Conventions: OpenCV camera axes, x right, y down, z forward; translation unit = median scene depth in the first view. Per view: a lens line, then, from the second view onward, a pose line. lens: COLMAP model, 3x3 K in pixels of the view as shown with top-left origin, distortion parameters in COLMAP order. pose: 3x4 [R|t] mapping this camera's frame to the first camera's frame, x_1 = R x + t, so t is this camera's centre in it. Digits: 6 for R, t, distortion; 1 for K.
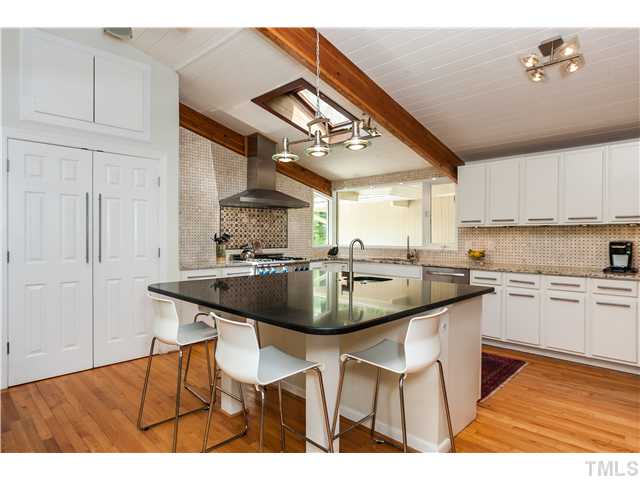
lens RADIAL K [[382.3, 0, 319.6], [0, 382.3, 238.8], [0, 0, 1]] dist [-0.018605, 0.000339]
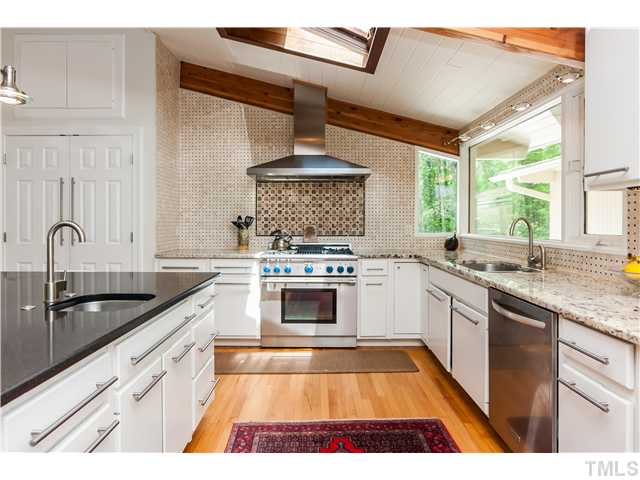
lens RADIAL K [[382.3, 0, 317.6], [0, 382.3, 223.0], [0, 0, 1]] dist [-0.018605, 0.000339]
pose [[0.695669, 0.000902, -0.718362, 0.390353], [-0.002695, 0.999995, -0.001355, 0.001327], [0.718358, 0.002879, 0.695668, 0.505005]]
